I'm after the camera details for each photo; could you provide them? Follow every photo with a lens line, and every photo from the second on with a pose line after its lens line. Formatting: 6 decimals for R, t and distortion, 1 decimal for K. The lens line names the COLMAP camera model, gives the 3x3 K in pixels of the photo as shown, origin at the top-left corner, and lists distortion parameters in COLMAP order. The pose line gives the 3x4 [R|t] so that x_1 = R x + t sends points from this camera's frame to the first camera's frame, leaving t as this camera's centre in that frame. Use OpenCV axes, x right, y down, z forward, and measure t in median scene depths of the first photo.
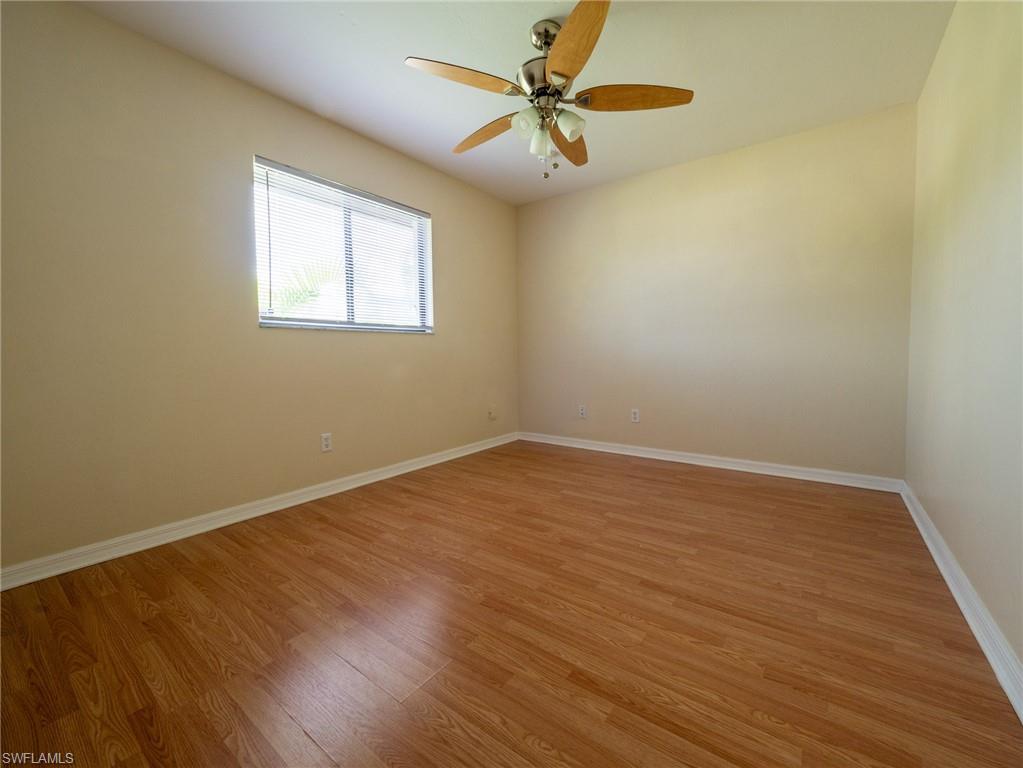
lens RADIAL K [[421.7, 0, 510.2], [0, 421.7, 374.0], [0, 0, 1]] dist [0.010564, -0.000530]
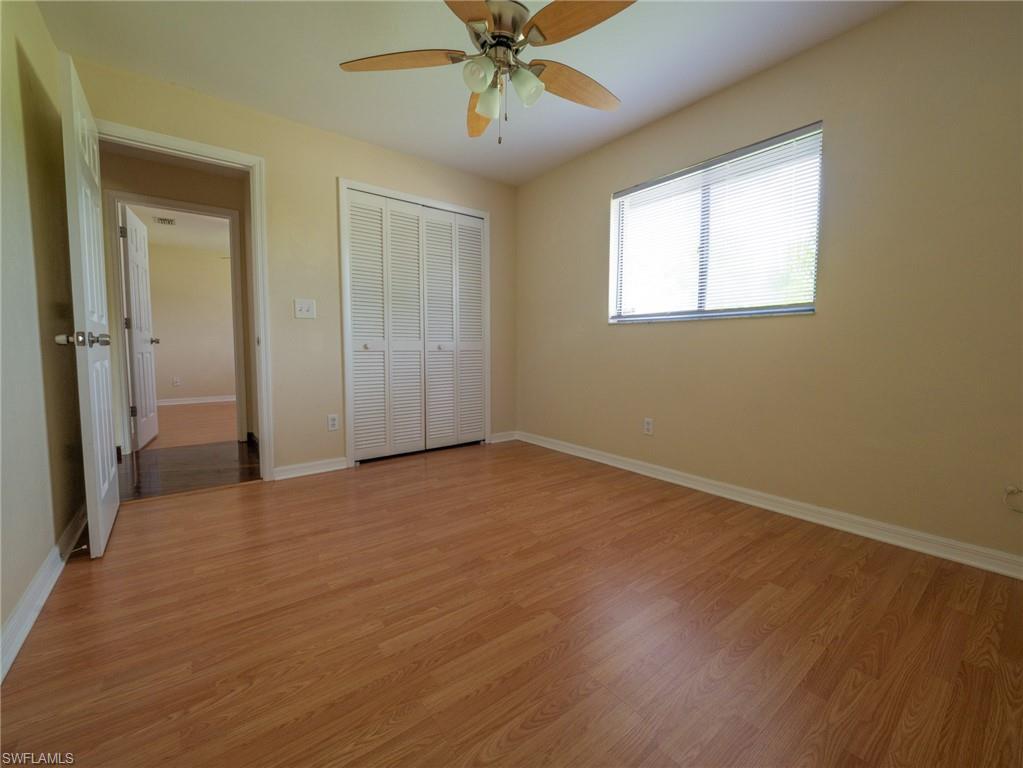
lens RADIAL K [[421.7, 0, 510.2], [0, 421.7, 374.0], [0, 0, 1]] dist [0.010564, -0.000530]
pose [[-0.263070, 0.074881, -0.961866, 0.802158], [-0.047549, 0.994766, 0.090446, -0.062632], [0.963604, 0.069529, -0.258133, 1.080941]]
